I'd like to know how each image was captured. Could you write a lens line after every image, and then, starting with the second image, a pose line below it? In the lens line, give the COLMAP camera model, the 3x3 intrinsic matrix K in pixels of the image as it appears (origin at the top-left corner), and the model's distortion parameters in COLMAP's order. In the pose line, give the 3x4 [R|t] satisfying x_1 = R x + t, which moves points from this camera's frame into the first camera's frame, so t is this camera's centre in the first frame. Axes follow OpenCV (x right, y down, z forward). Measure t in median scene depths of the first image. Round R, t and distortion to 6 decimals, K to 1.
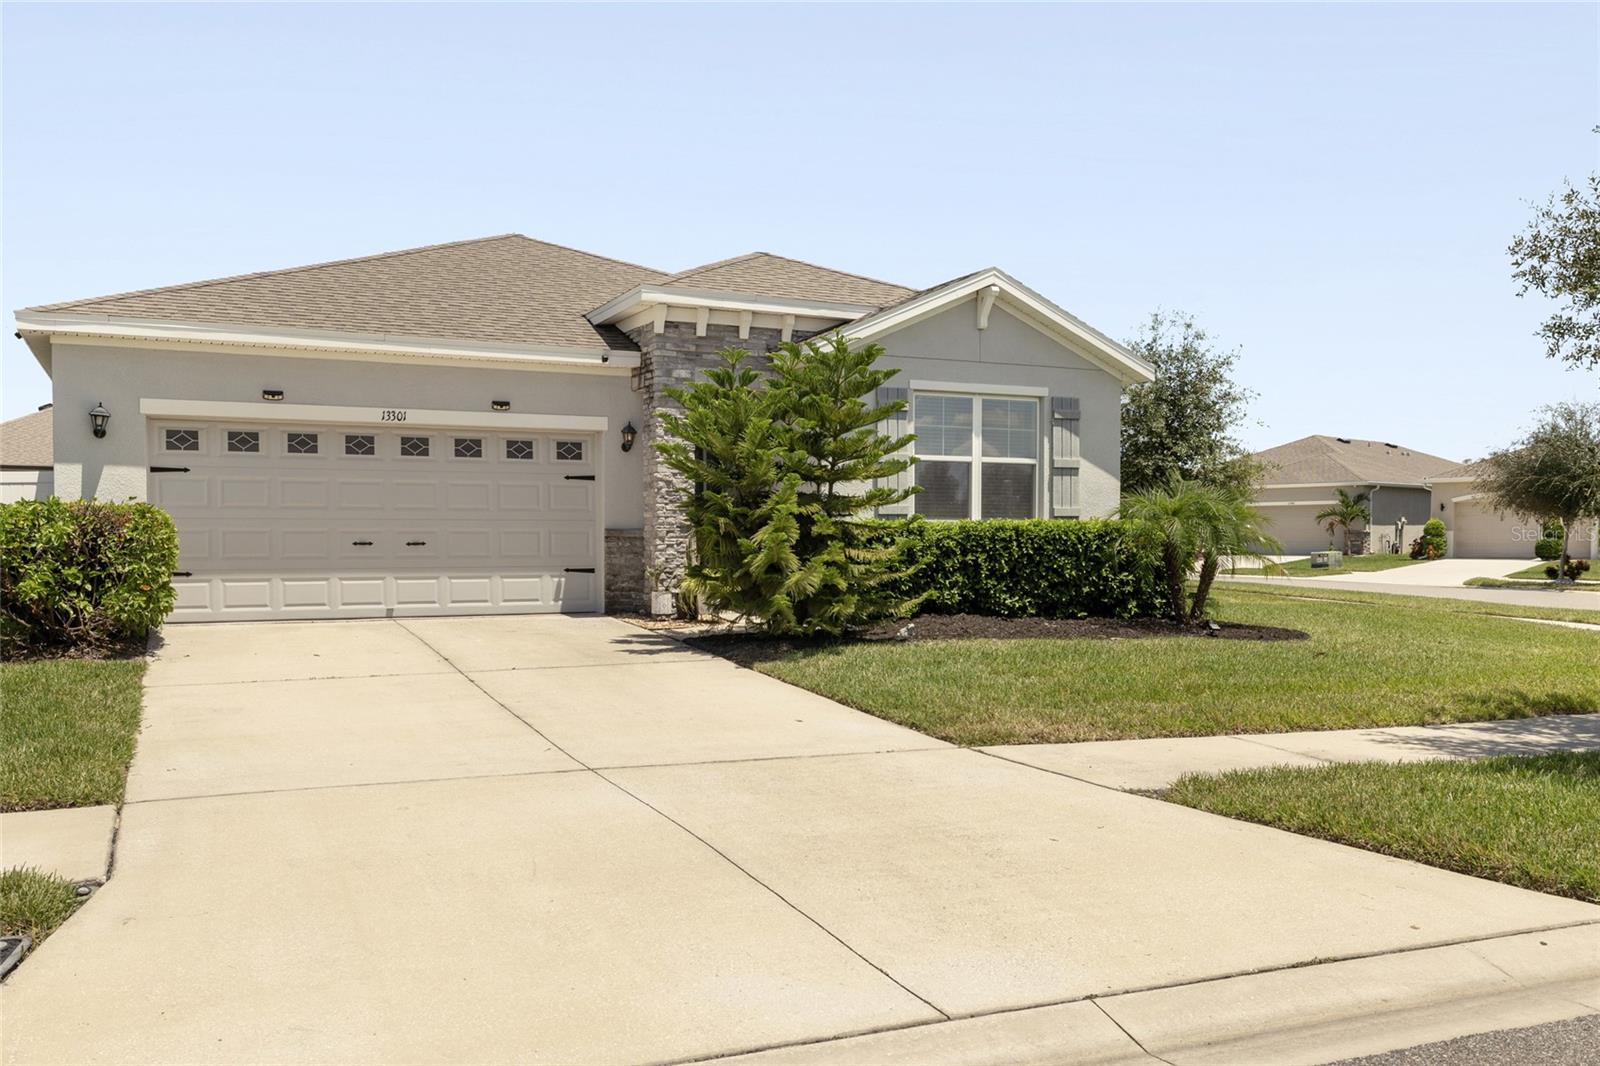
lens RADIAL K [[1384.7, 0, 800.0], [0, 1384.7, 533.0], [0, 0, 1]] dist [-0.002220, 0.006398]
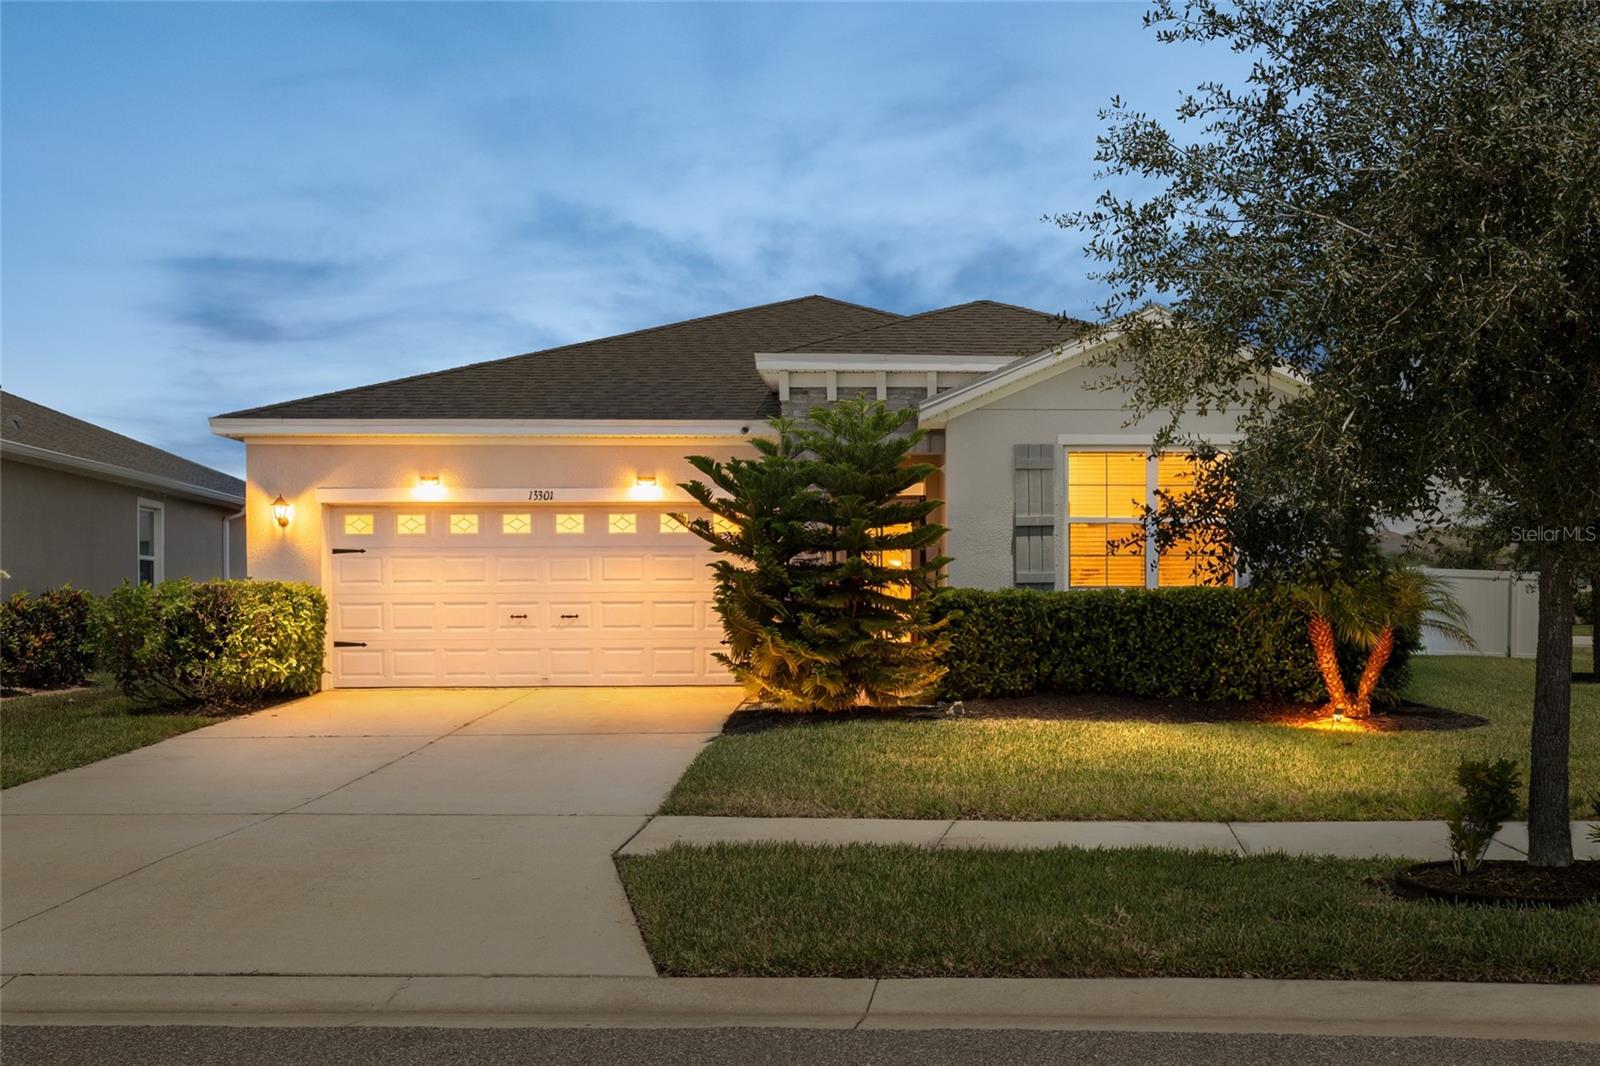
lens RADIAL K [[1564.1, 0, 800.0], [0, 1564.1, 533.0], [0, 0, 1]] dist [-0.007314, -0.017080]
pose [[0.910436, -0.027315, -0.412748, 0.368742], [0.006023, 0.998587, -0.052798, 0.007226], [0.413607, 0.045583, 0.909314, 0.007280]]
